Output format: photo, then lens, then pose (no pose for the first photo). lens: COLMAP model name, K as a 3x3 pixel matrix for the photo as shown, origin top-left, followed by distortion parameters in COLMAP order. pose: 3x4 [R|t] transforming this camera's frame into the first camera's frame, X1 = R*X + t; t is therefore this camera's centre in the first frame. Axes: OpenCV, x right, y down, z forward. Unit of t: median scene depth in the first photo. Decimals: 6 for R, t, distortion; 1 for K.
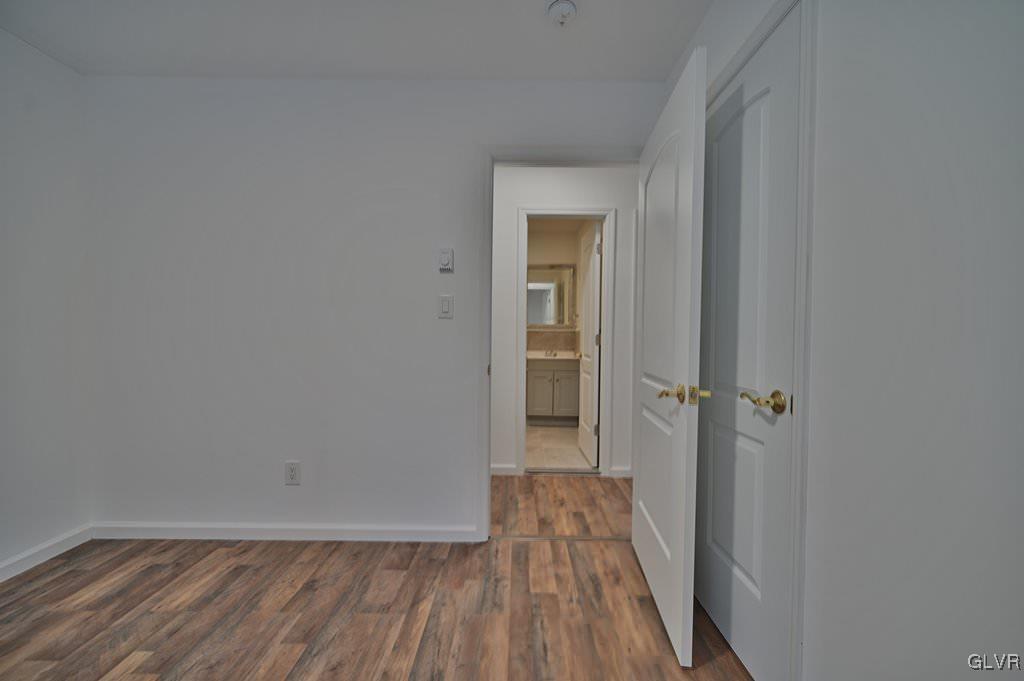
lens RADIAL K [[403.6, 0, 513.9], [0, 403.6, 343.9], [0, 0, 1]] dist [-0.000338, 0.000777]
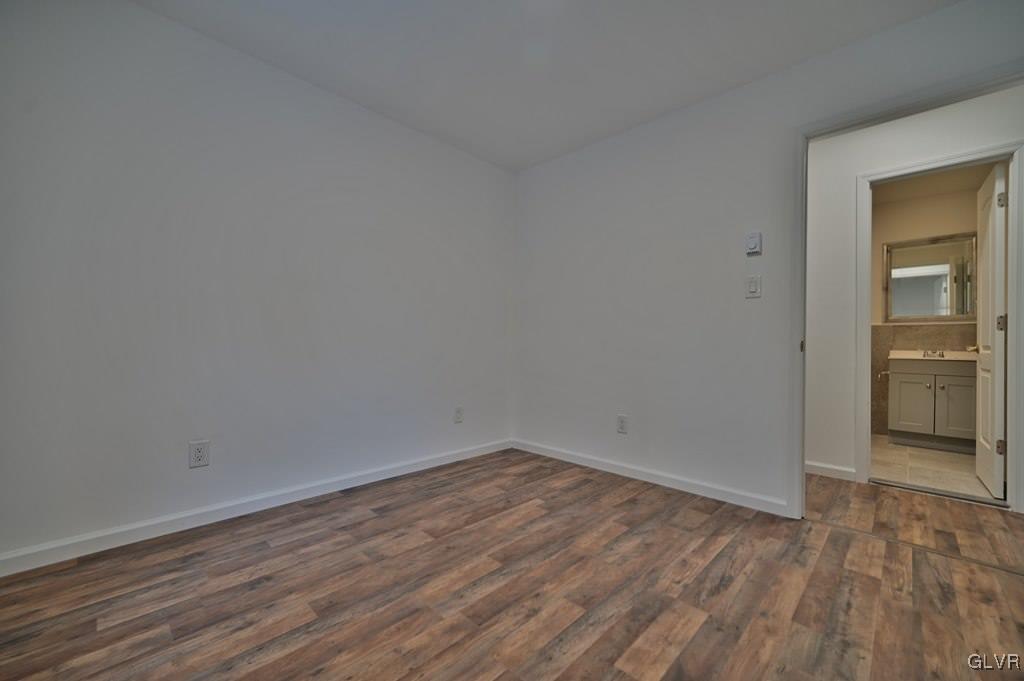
lens RADIAL K [[403.6, 0, 509.0], [0, 403.6, 345.6], [0, 0, 1]] dist [-0.000338, 0.000777]
pose [[0.714477, 0.002122, -0.699656, 0.119654], [-0.026683, 0.999351, -0.024217, 0.107780], [0.699150, 0.035971, 0.714070, -0.226351]]
